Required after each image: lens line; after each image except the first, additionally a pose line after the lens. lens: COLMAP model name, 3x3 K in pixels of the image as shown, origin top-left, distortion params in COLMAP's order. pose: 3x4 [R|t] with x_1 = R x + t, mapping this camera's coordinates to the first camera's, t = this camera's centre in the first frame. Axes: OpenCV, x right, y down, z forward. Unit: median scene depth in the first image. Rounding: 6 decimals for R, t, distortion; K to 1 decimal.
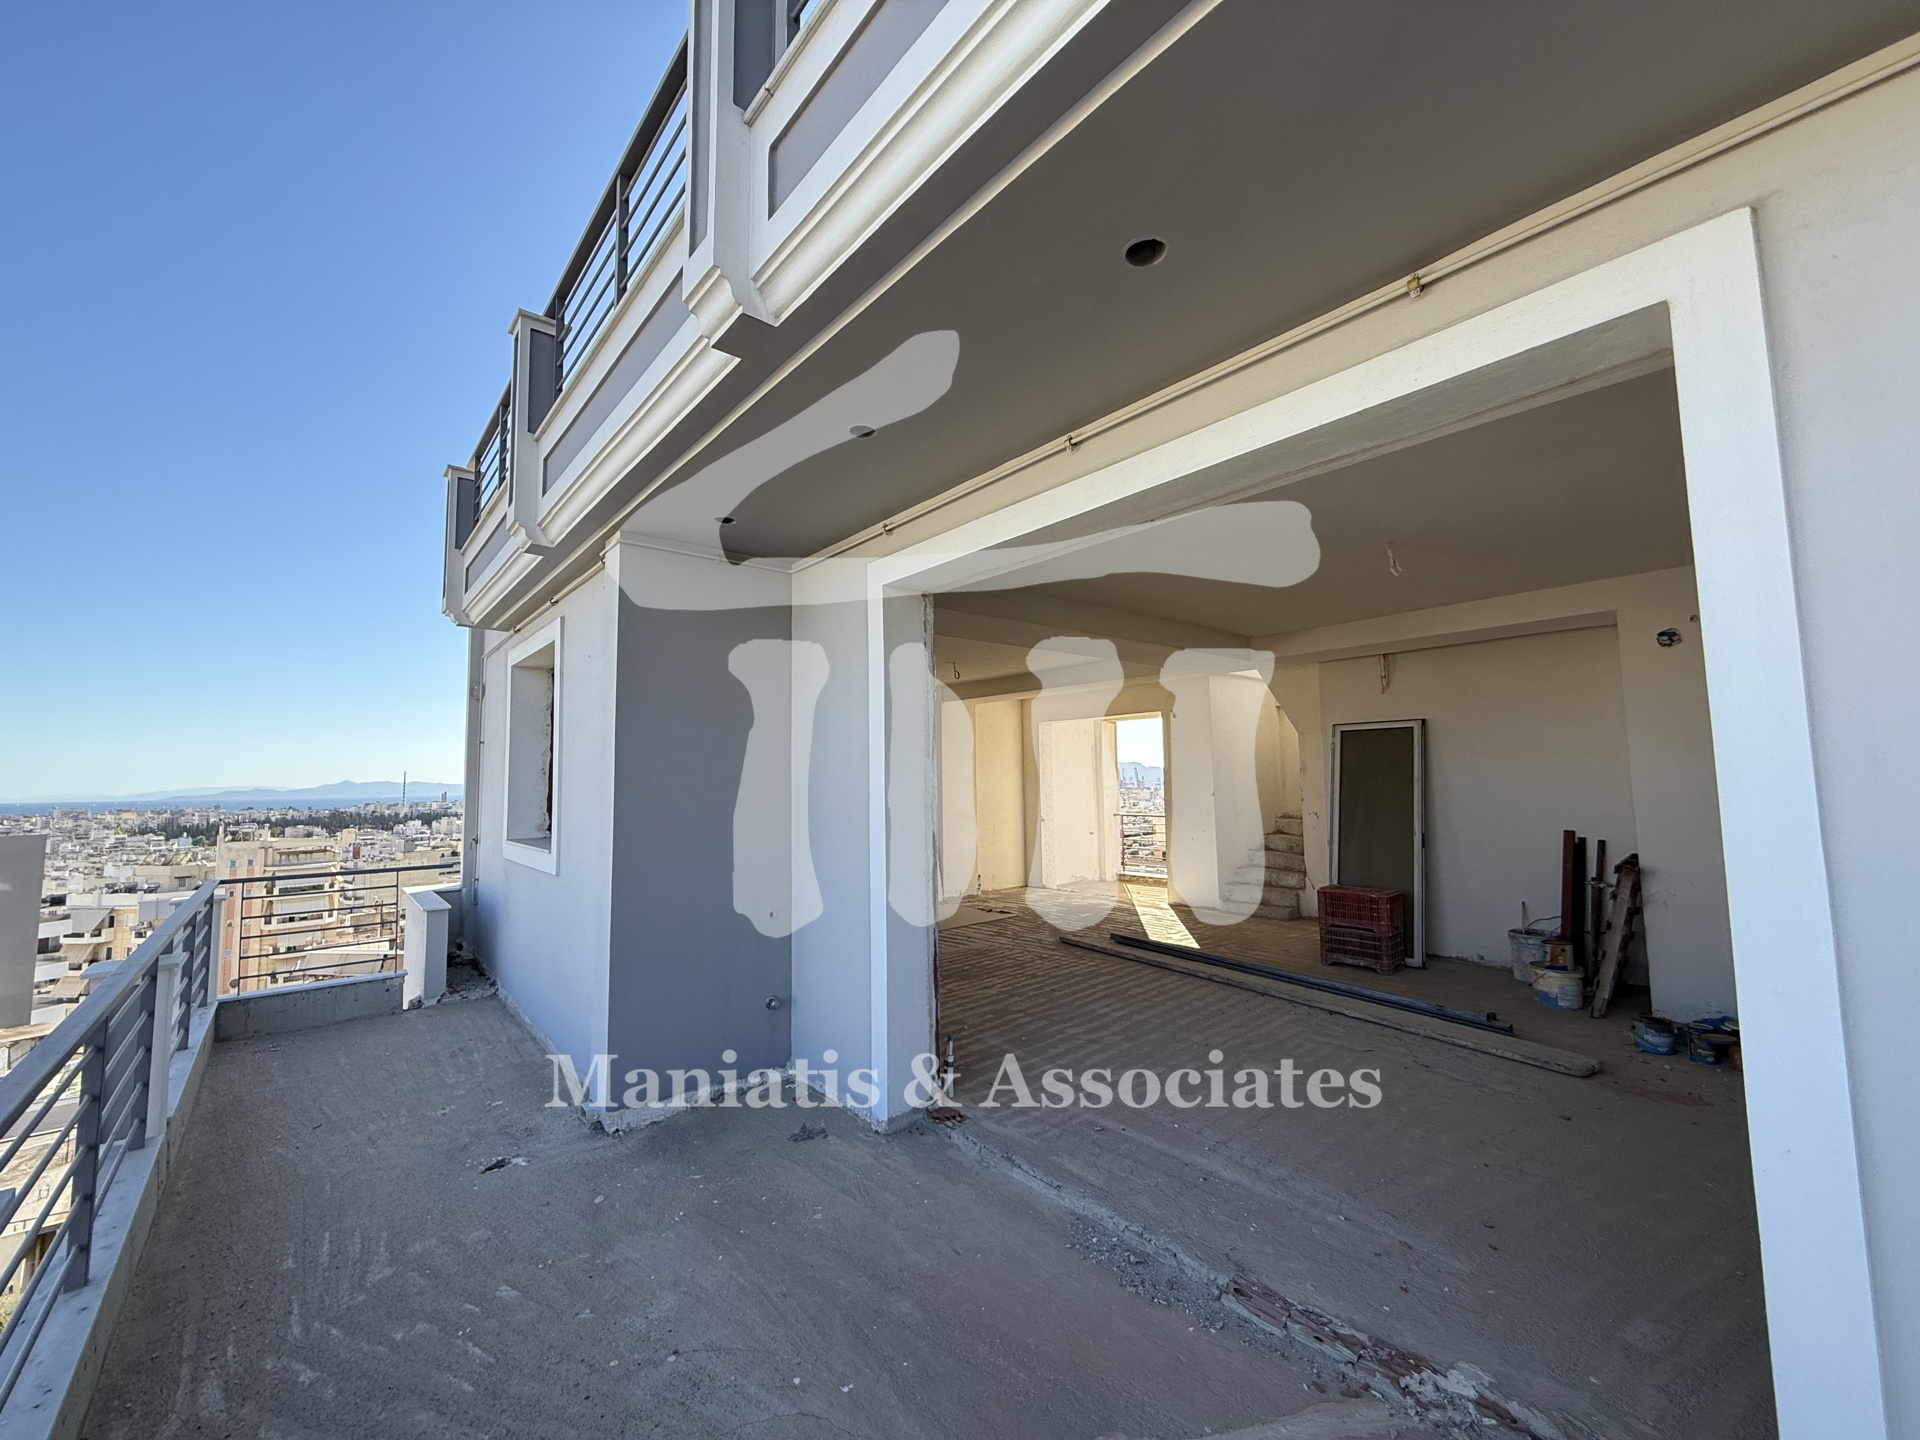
lens RADIAL K [[765.8, 0, 955.5], [0, 765.8, 717.5], [0, 0, 1]] dist [-0.001126, 0.000238]
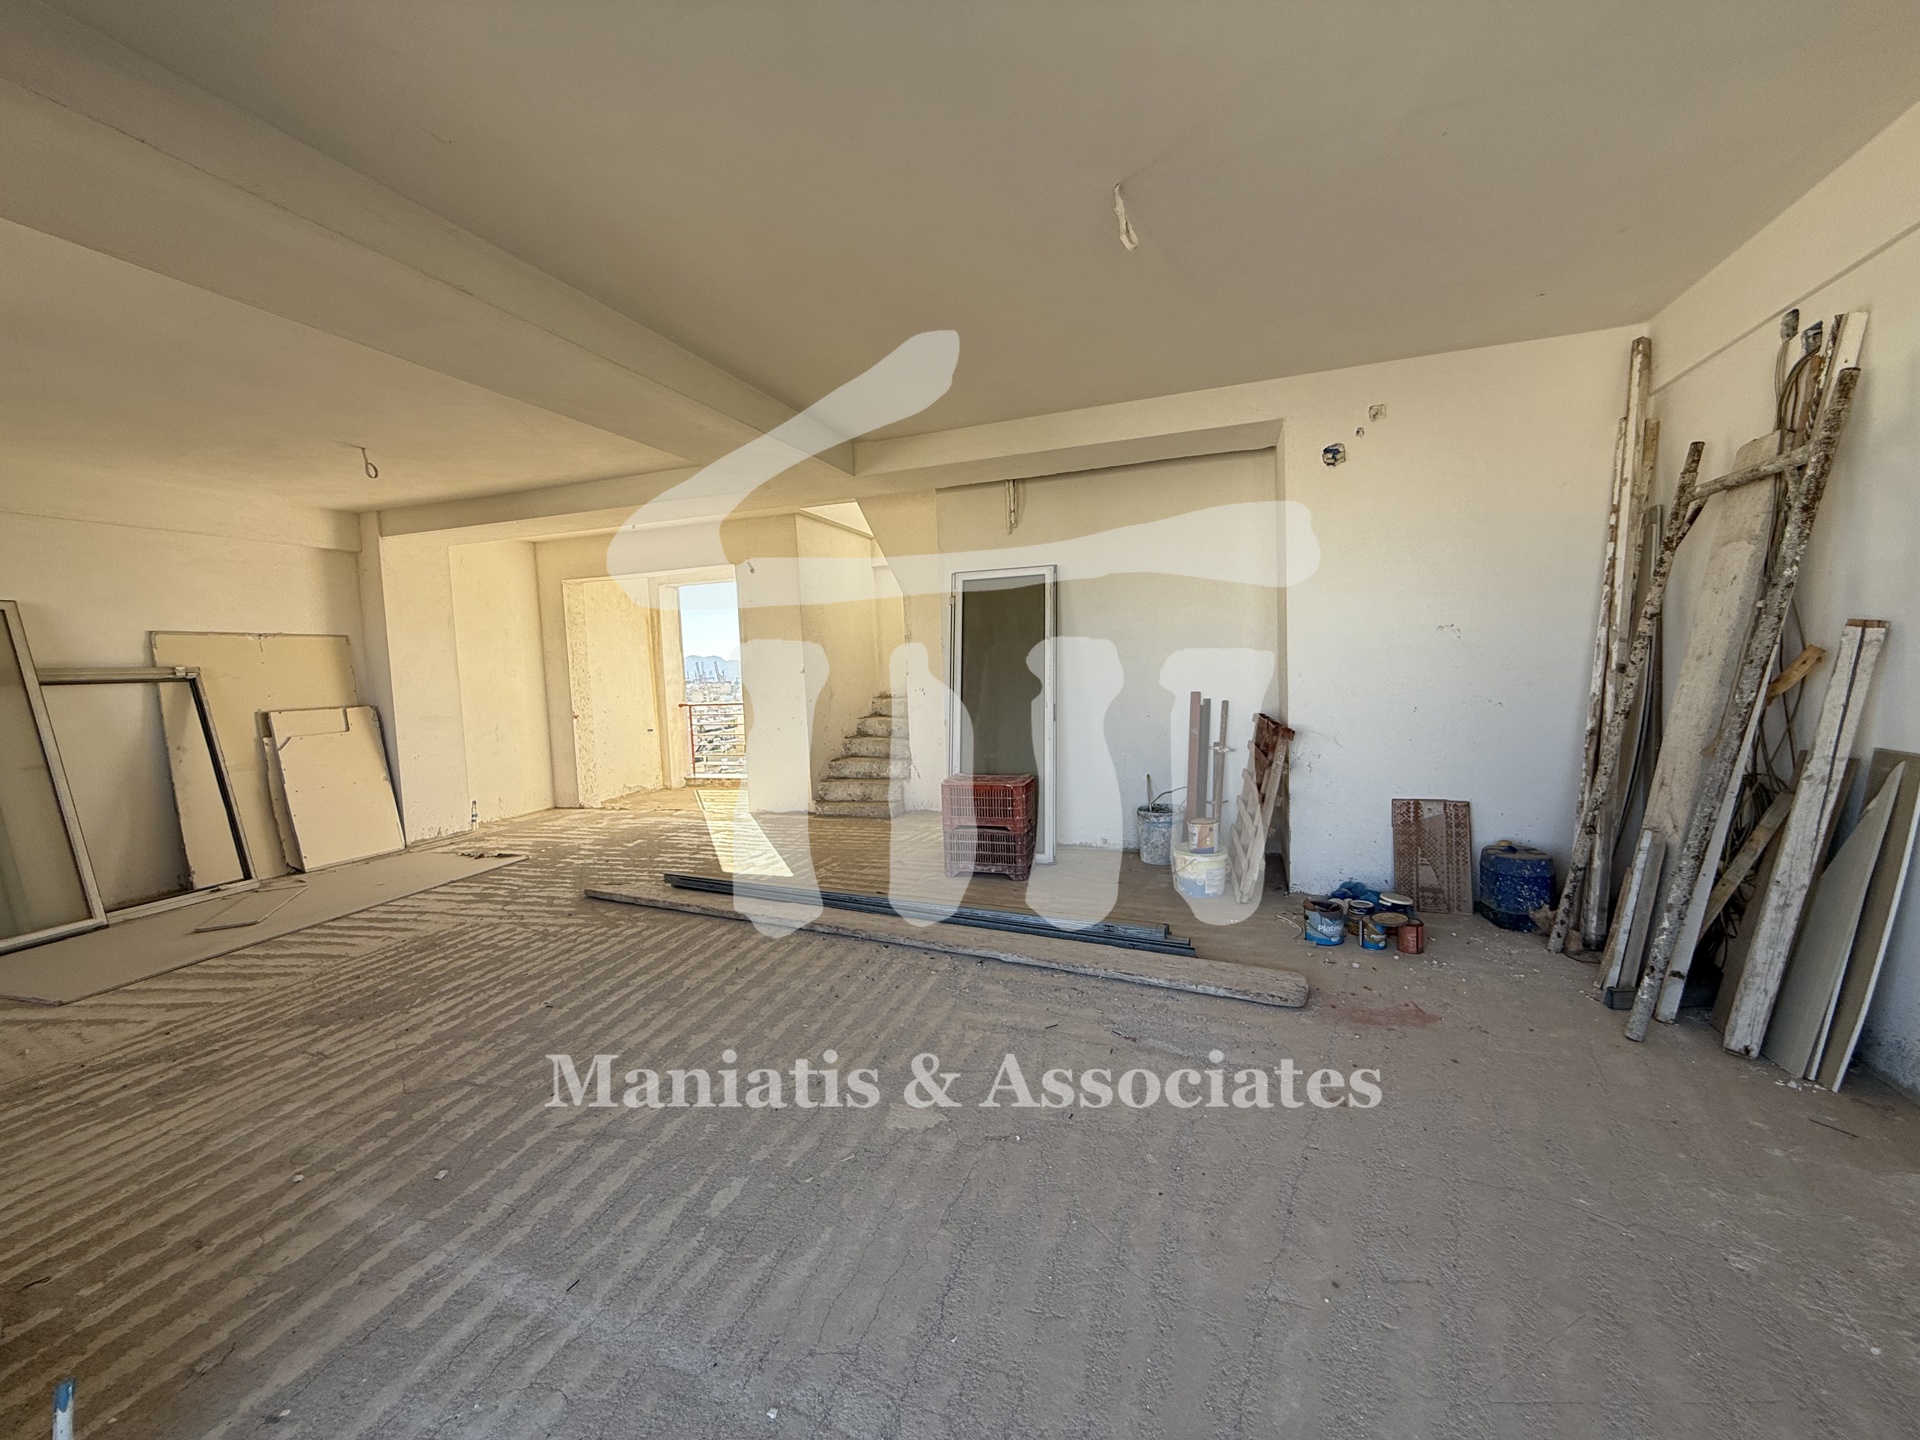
lens RADIAL K [[763.0, 0, 953.9], [0, 763.0, 717.7], [0, 0, 1]] dist [-0.003753, 0.001872]
pose [[0.861210, -0.056634, 0.505084, 0.119506], [-0.014130, 0.990720, 0.135180, 0.066401], [-0.508053, -0.123555, 0.852418, 0.414345]]
